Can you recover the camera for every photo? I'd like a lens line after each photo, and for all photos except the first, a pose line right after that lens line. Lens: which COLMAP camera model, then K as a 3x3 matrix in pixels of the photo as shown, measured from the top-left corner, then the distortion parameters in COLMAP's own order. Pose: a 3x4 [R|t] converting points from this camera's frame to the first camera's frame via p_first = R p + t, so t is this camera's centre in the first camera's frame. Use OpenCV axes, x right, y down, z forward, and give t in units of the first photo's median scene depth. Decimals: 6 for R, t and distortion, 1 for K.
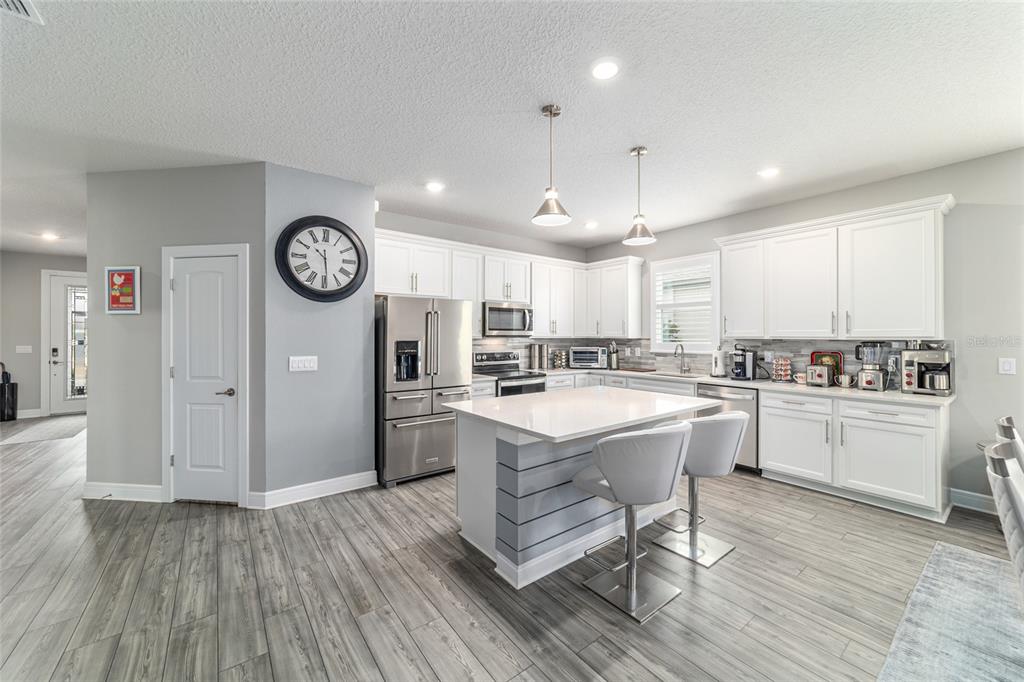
lens RADIAL K [[394.5, 0, 513.6], [0, 394.5, 335.9], [0, 0, 1]] dist [0.000447, 0.000064]
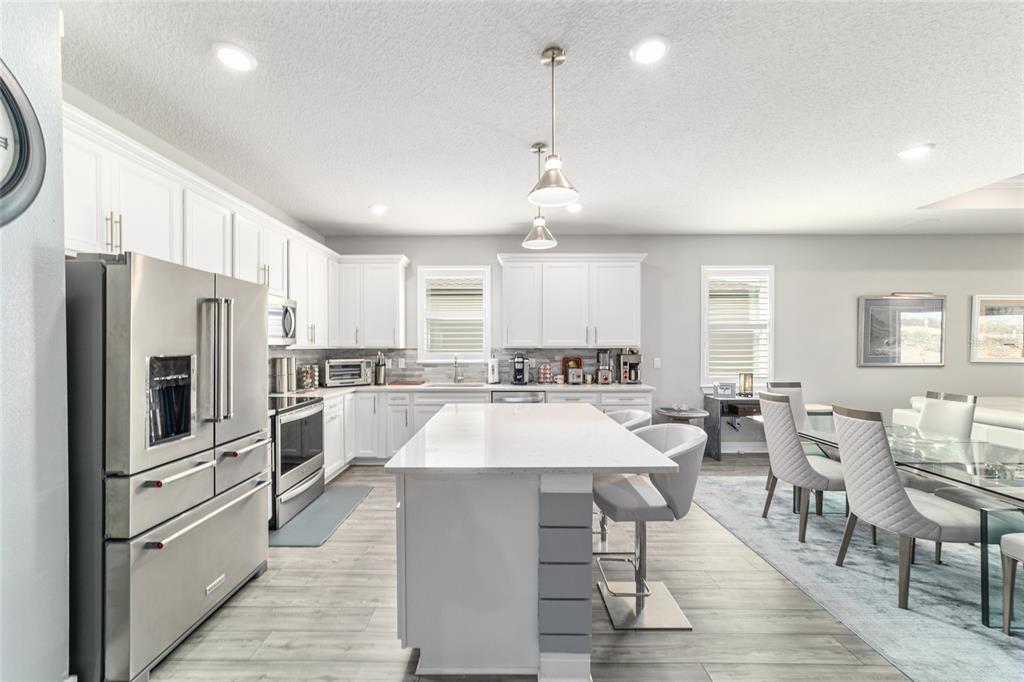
lens RADIAL K [[397.7, 0, 502.3], [0, 397.7, 349.5], [0, 0, 1]] dist [-0.002176, -0.000075]
pose [[0.615655, -0.008262, 0.787972, -0.380330], [0.001326, 0.999954, 0.009449, 0.001394], [-0.788015, -0.004773, 0.615638, 0.378388]]
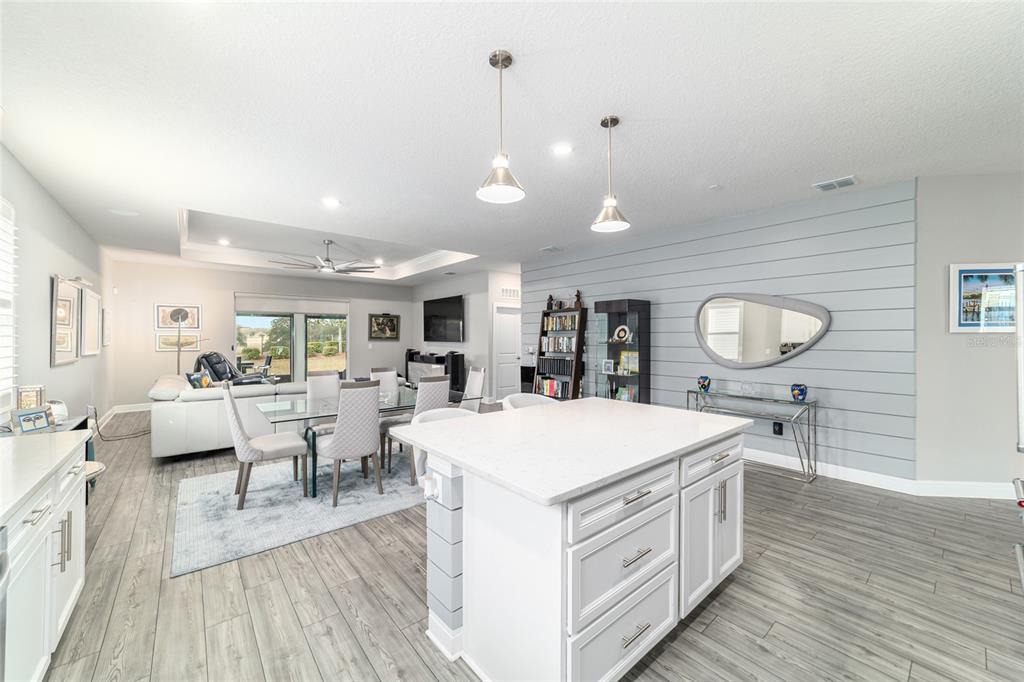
lens RADIAL K [[394.5, 0, 513.6], [0, 394.5, 335.9], [0, 0, 1]] dist [0.000447, 0.000064]
pose [[-0.998647, -0.000880, -0.051995, 0.258803], [-0.000755, 0.999997, -0.002429, -0.000679], [0.051997, -0.002387, -0.998644, 1.298569]]
